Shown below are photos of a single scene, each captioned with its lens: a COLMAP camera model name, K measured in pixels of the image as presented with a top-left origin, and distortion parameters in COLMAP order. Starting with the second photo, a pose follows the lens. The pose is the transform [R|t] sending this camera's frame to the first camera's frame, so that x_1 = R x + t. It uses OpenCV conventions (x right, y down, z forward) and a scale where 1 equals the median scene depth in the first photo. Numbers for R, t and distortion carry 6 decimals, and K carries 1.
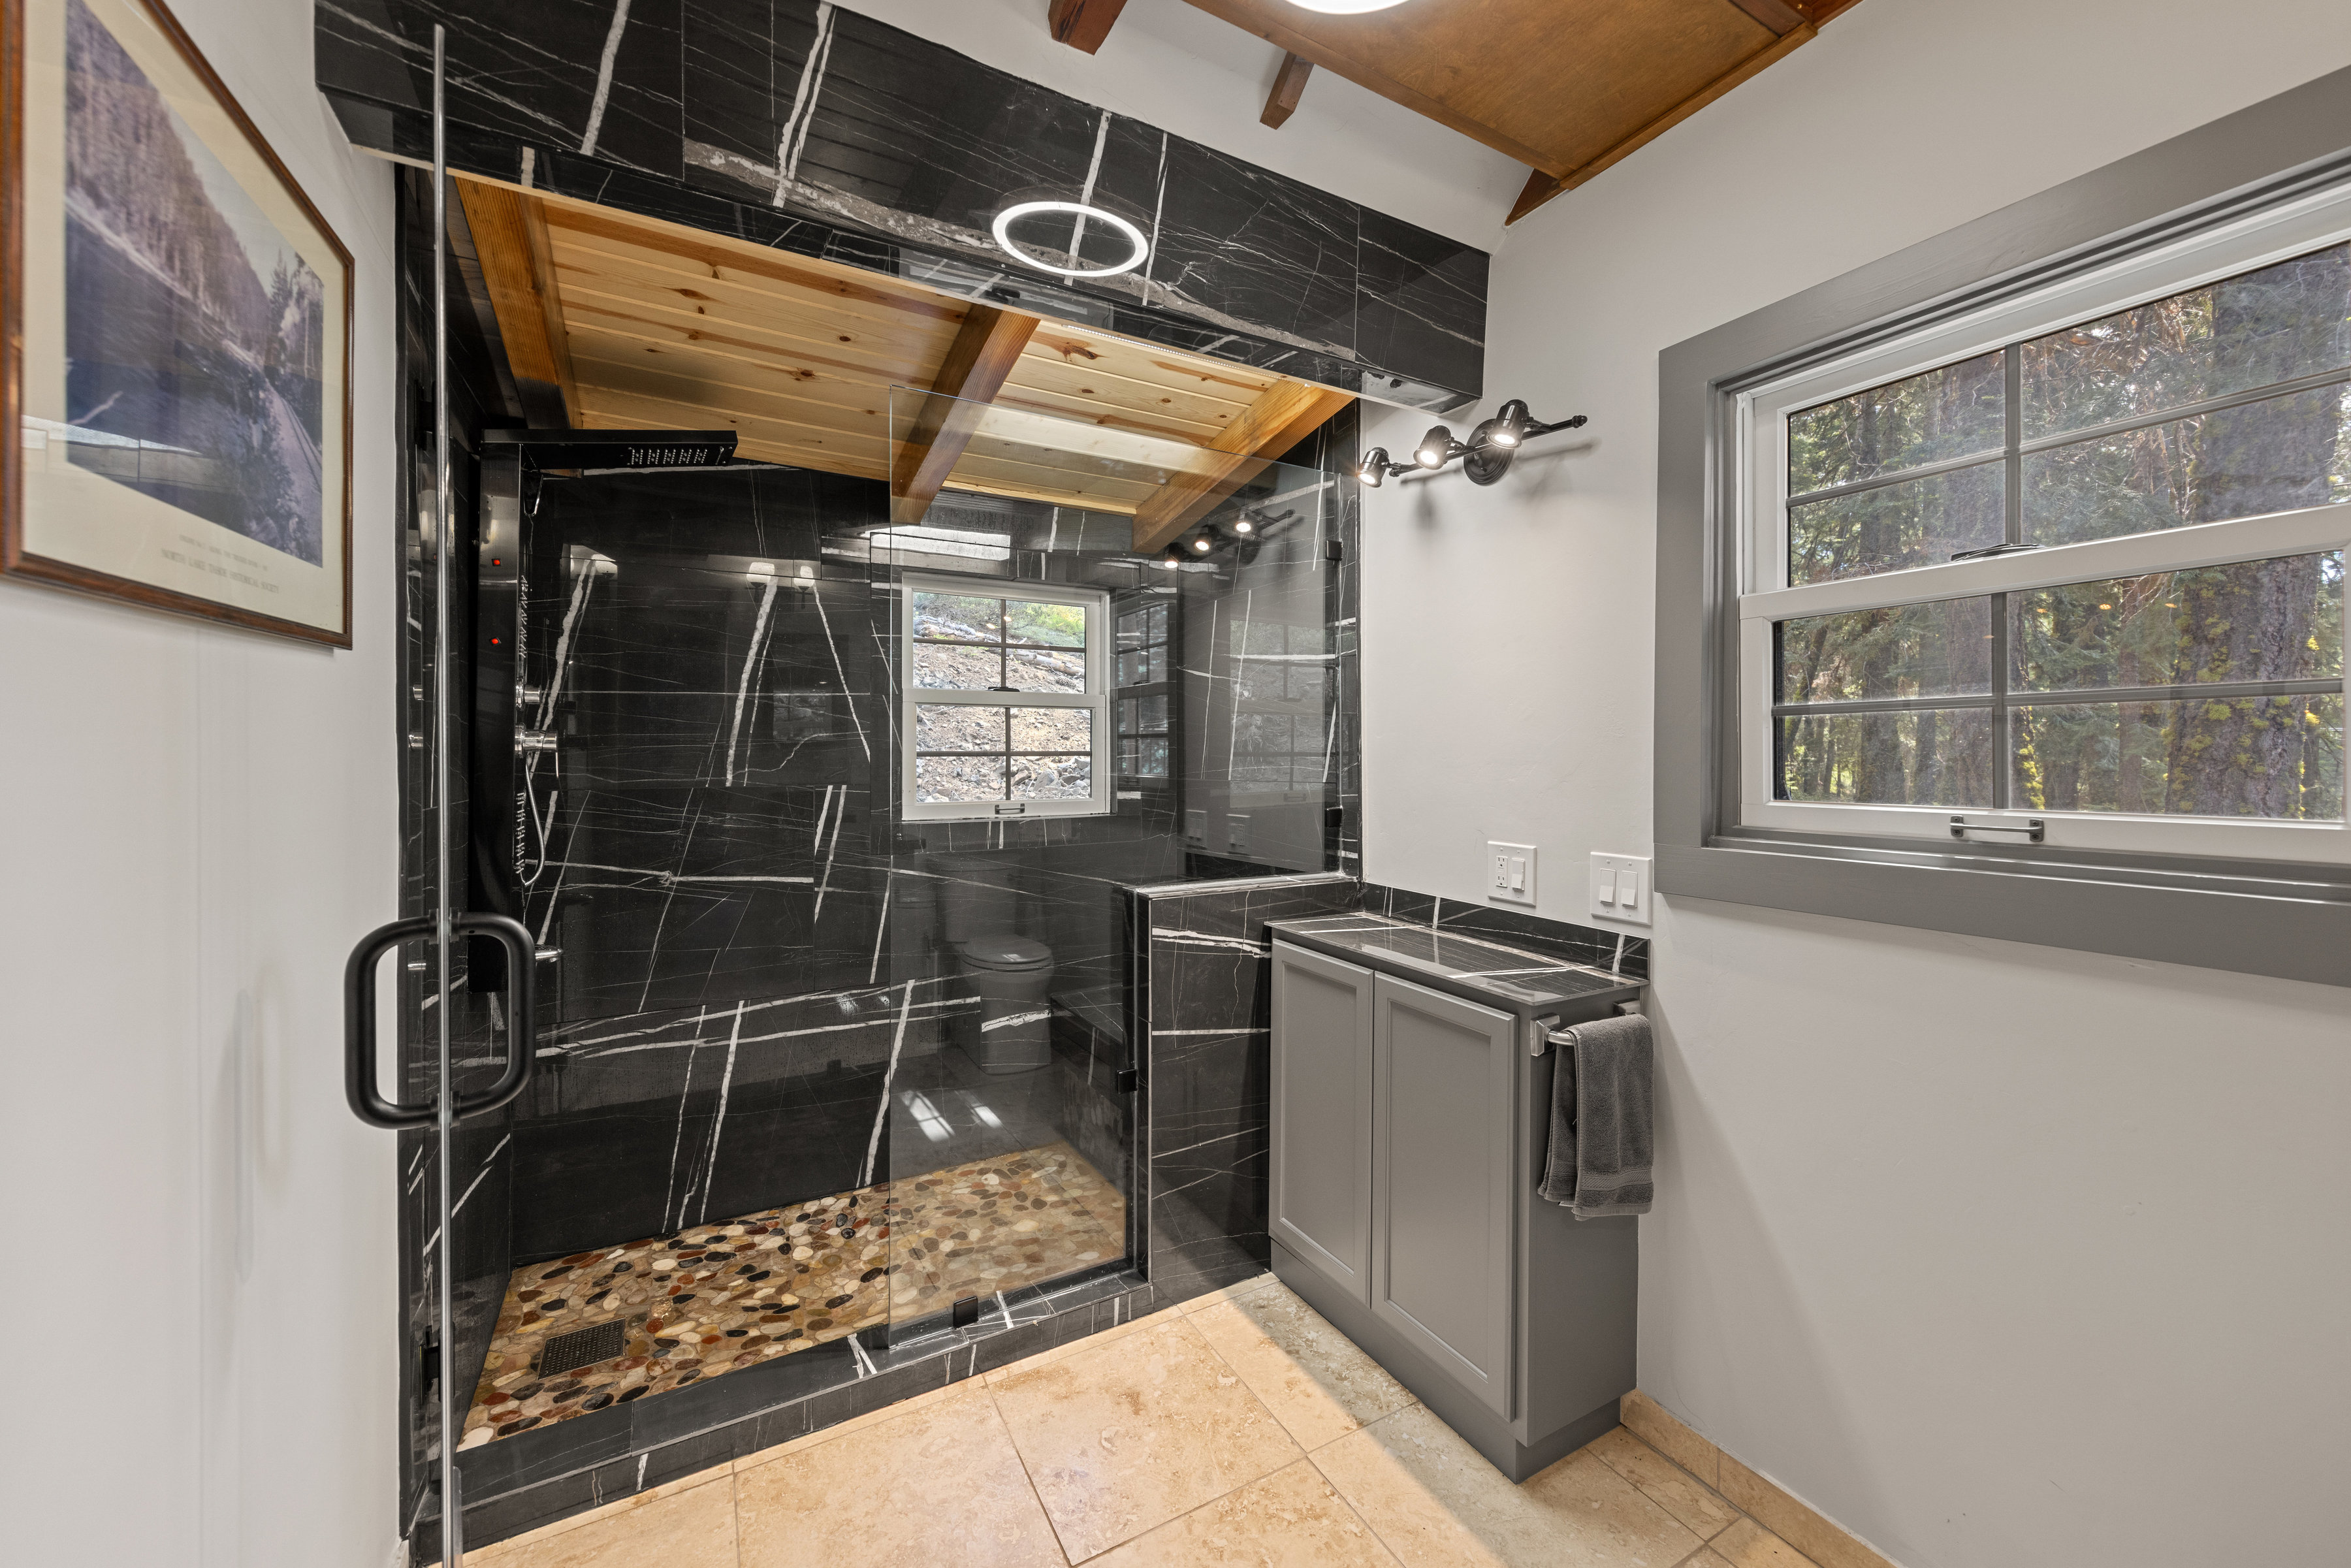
lens RADIAL K [[896.8, 0, 1180.4], [0, 896.8, 762.2], [0, 0, 1]] dist [0.001016, 0.000078]
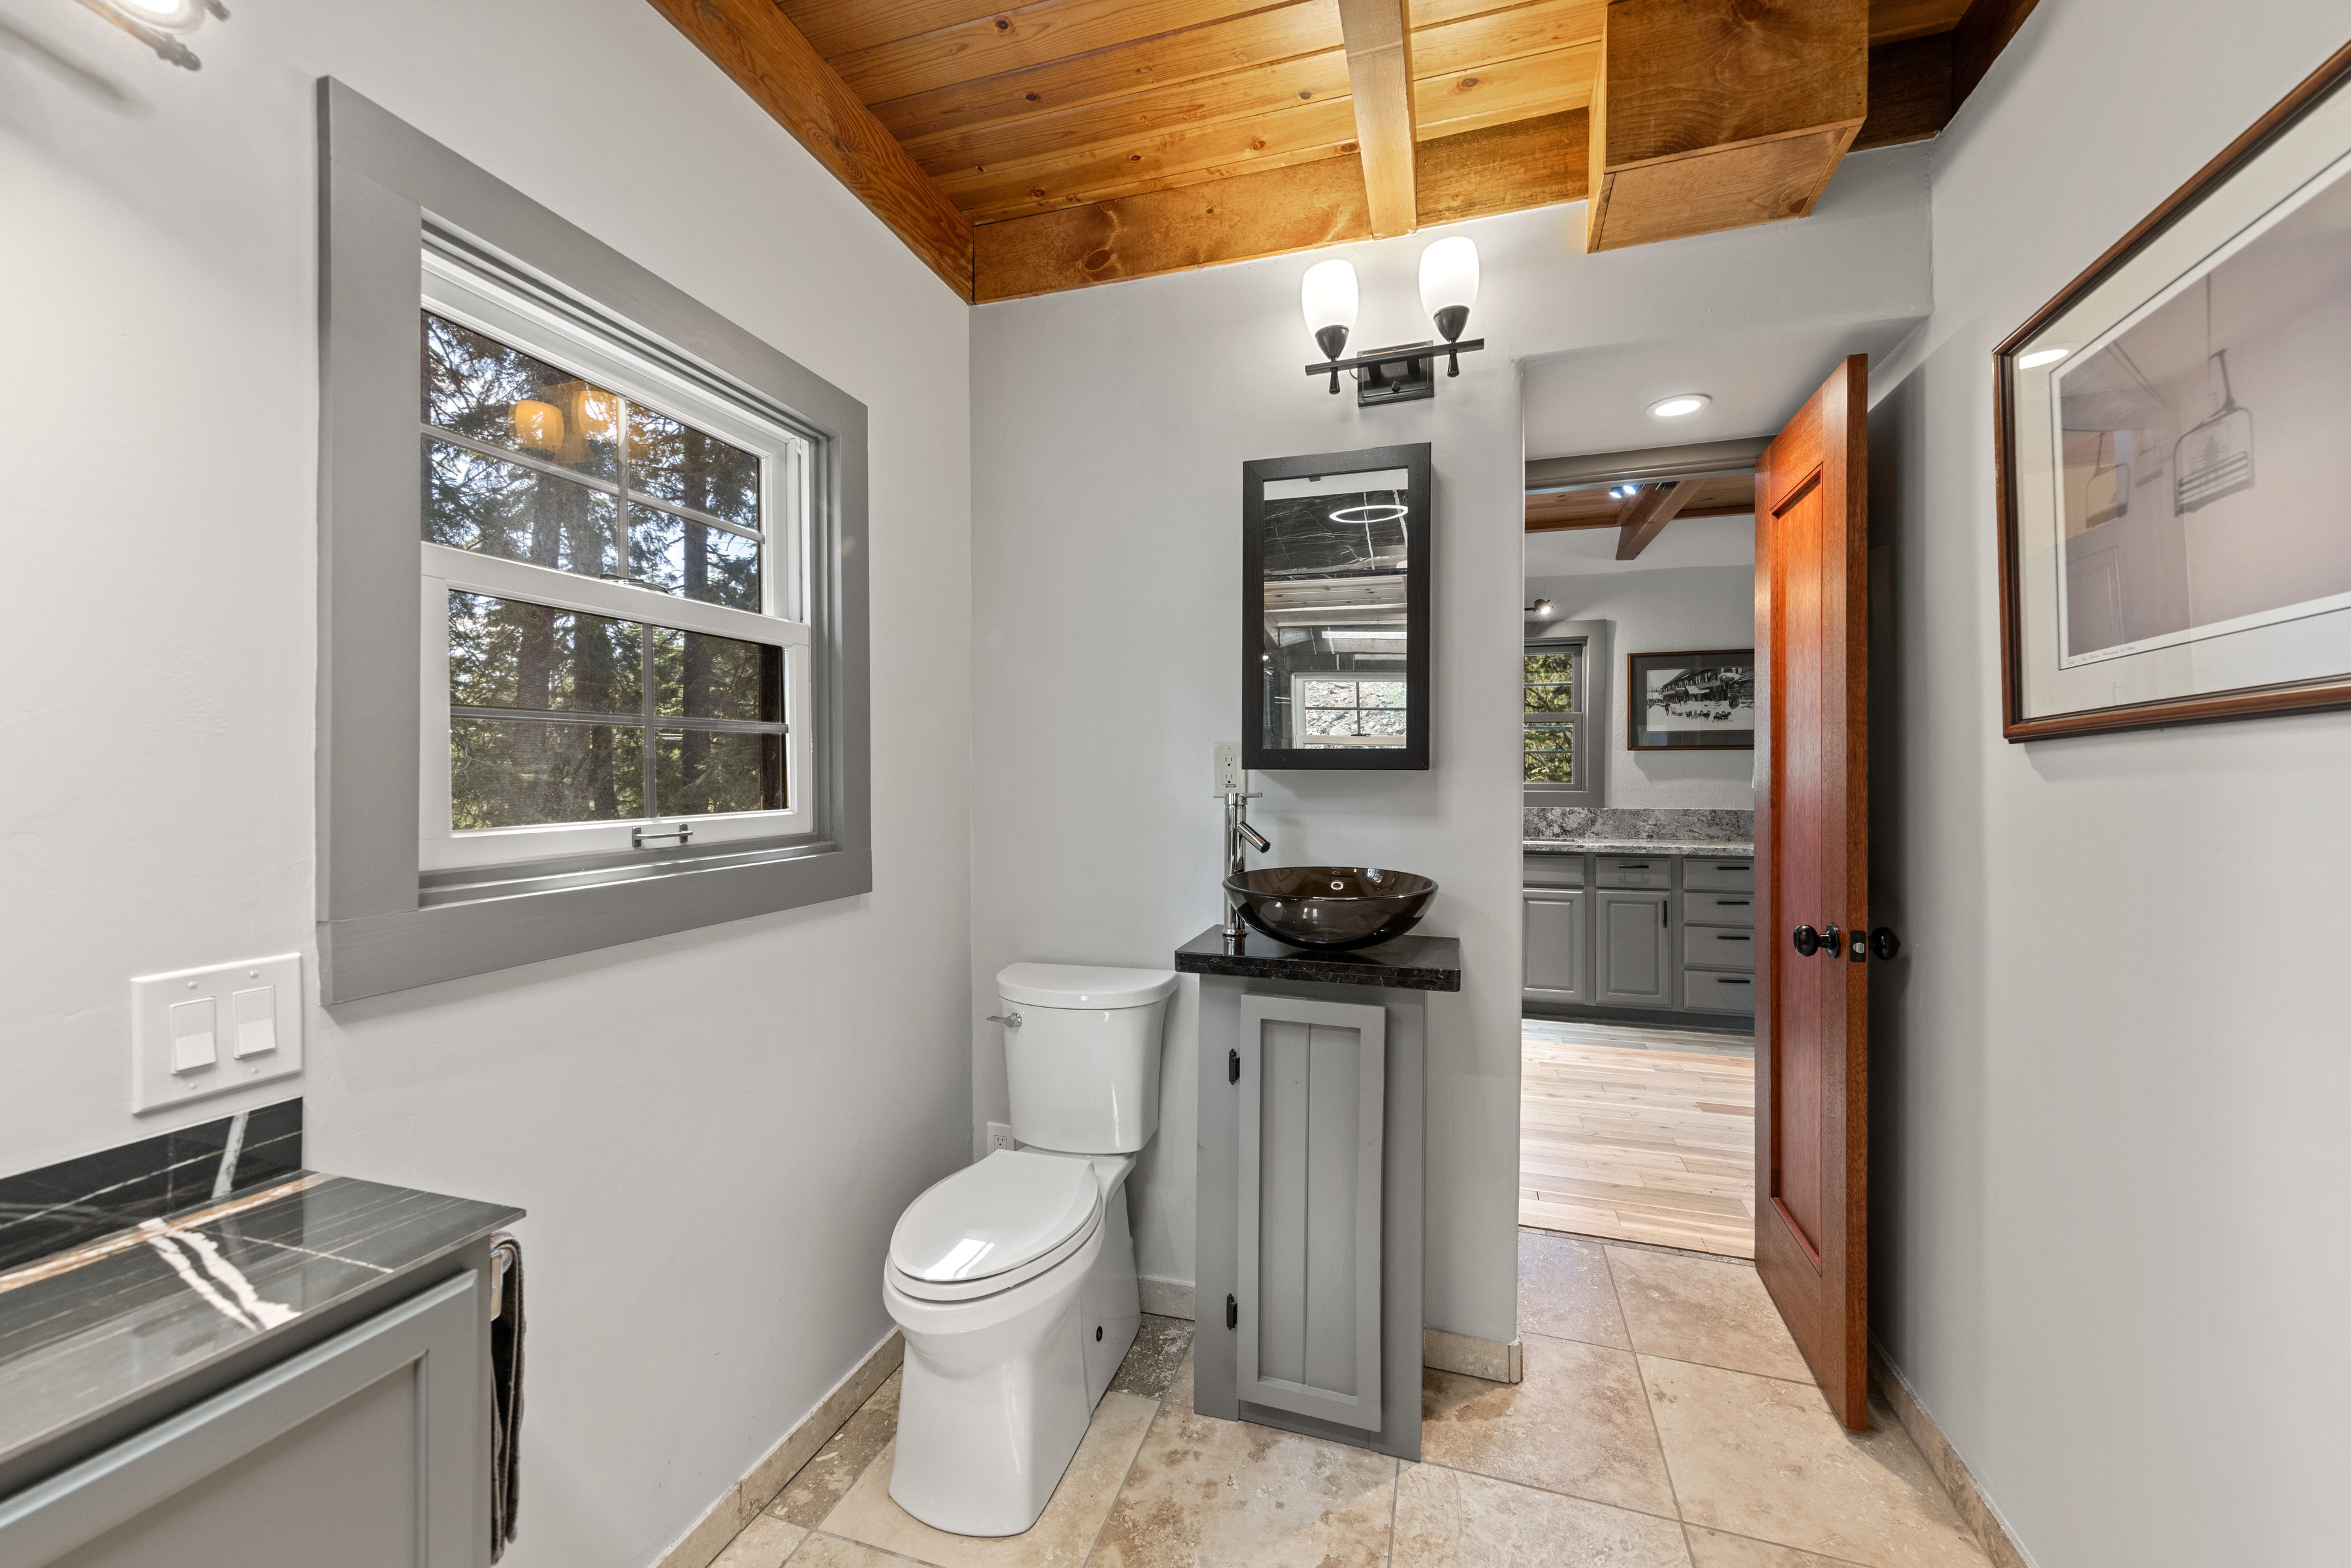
lens RADIAL K [[896.8, 0, 1180.3], [0, 896.8, 774.1], [0, 0, 1]] dist [0.001016, 0.000078]
pose [[-0.688159, -0.003600, 0.725551, -0.269552], [0.005488, 0.999933, 0.010167, -0.008665], [-0.725539, 0.010978, -0.688093, 0.982593]]
